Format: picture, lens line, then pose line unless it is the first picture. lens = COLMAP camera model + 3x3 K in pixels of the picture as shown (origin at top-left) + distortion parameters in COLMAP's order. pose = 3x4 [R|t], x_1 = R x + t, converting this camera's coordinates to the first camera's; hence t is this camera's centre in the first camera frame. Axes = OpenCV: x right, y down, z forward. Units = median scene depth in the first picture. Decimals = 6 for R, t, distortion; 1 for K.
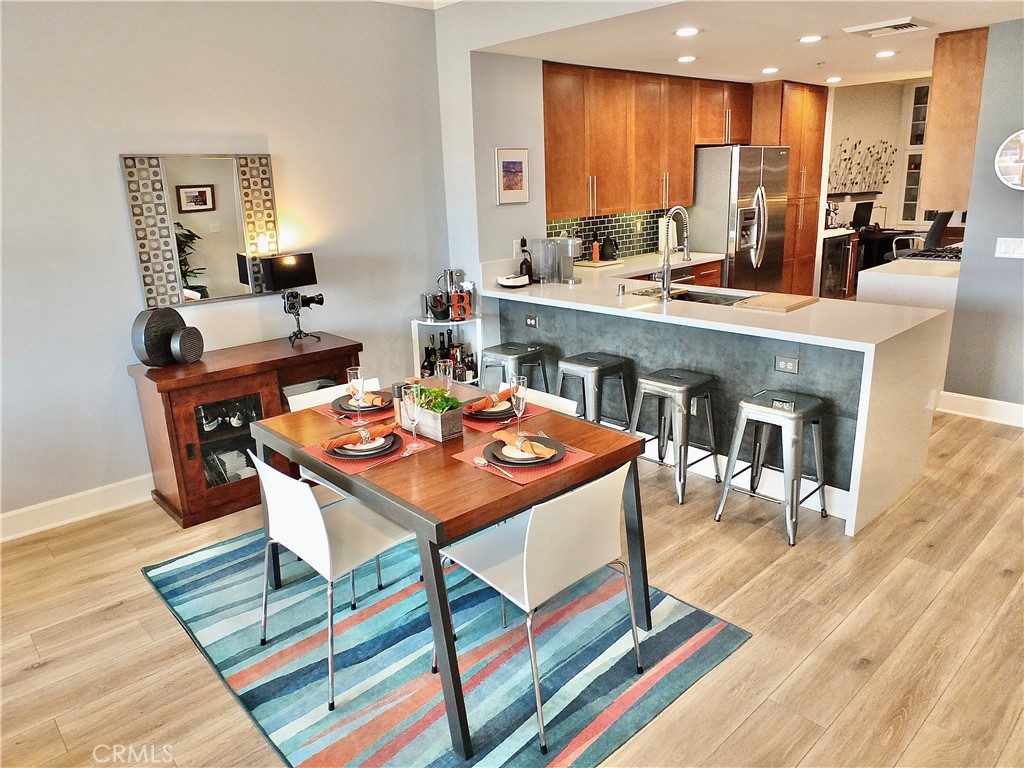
lens RADIAL K [[710.2, 0, 512.0], [0, 710.2, 384.0], [0, 0, 1]] dist [-0.018286, -0.006852]
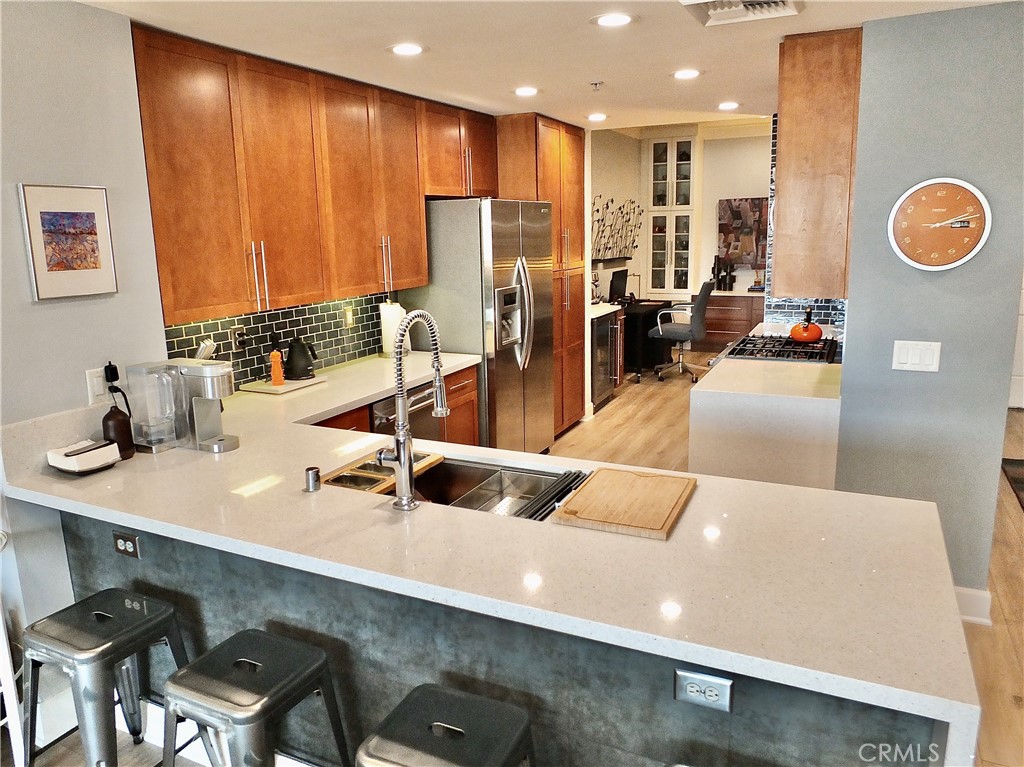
lens RADIAL K [[730.3, 0, 513.0], [0, 730.3, 377.5], [0, 0, 1]] dist [-0.014997, -0.006686]
pose [[0.929610, -0.055529, 0.364336, 0.074527], [0.088265, 0.993359, -0.073810, -0.108343], [-0.357818, 0.100773, 0.928338, 0.346963]]
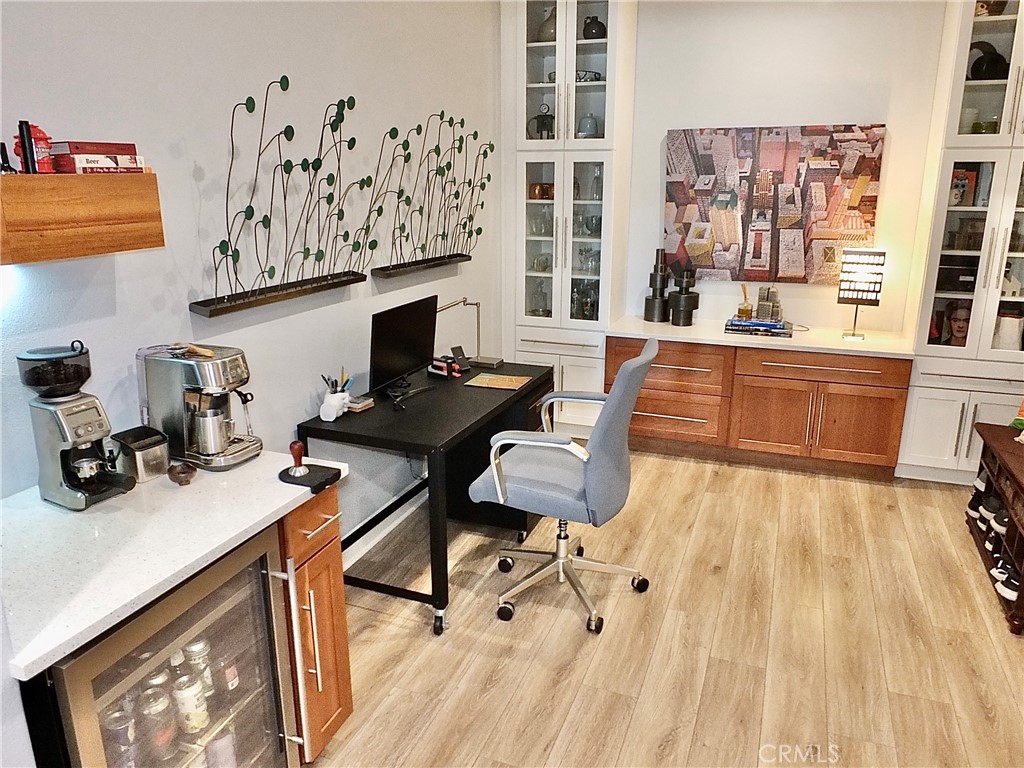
lens RADIAL K [[750.7, 0, 510.9], [0, 750.7, 381.1], [0, 0, 1]] dist [-0.020321, 0.002726]
pose [[0.897926, -0.073816, 0.433912, 0.560255], [0.084562, 0.996403, -0.005484, -0.309346], [-0.431947, 0.041616, 0.900938, 0.965361]]
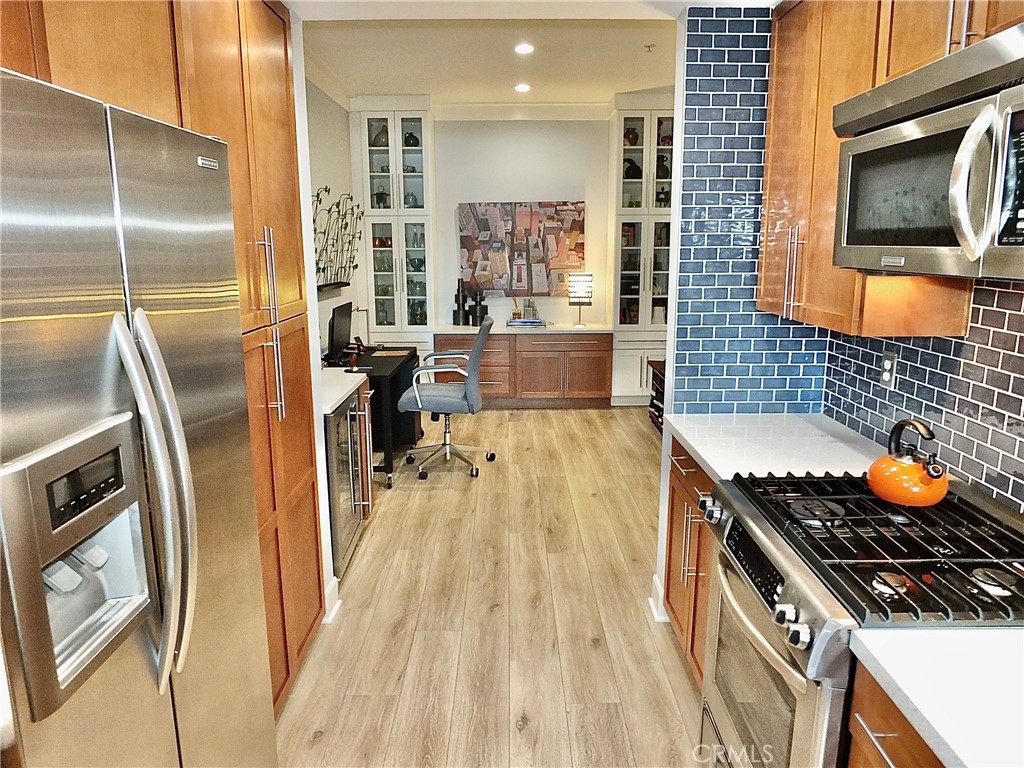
lens RADIAL K [[710.2, 0, 512.0], [0, 710.2, 384.0], [0, 0, 1]] dist [-0.018286, -0.006852]
pose [[0.678752, -0.106561, 0.726595, 0.274830], [0.181494, 0.983065, -0.025370, -0.231311], [-0.711586, 0.149092, 0.686598, 0.786894]]
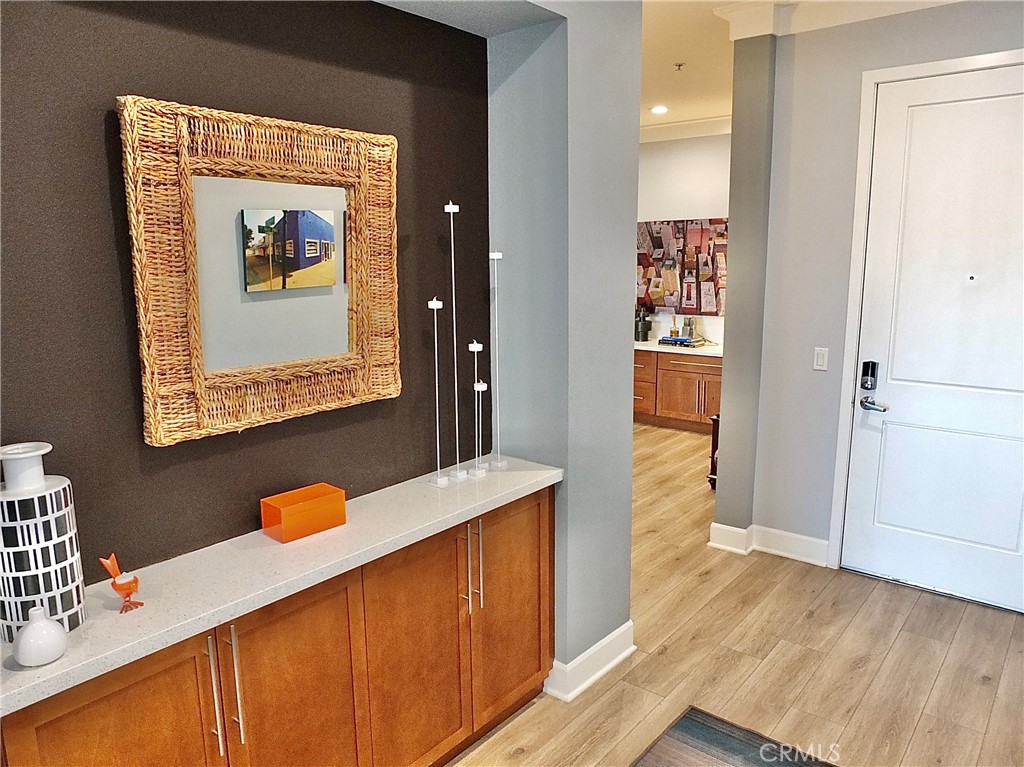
lens RADIAL K [[710.2, 0, 512.0], [0, 710.2, 383.5], [0, 0, 1]] dist [-0.018286, -0.006852]
pose [[0.991458, 0.012497, 0.129827, 0.685566], [0.000916, 0.994707, -0.102746, -0.175358], [-0.130424, 0.101988, 0.986199, 0.494085]]
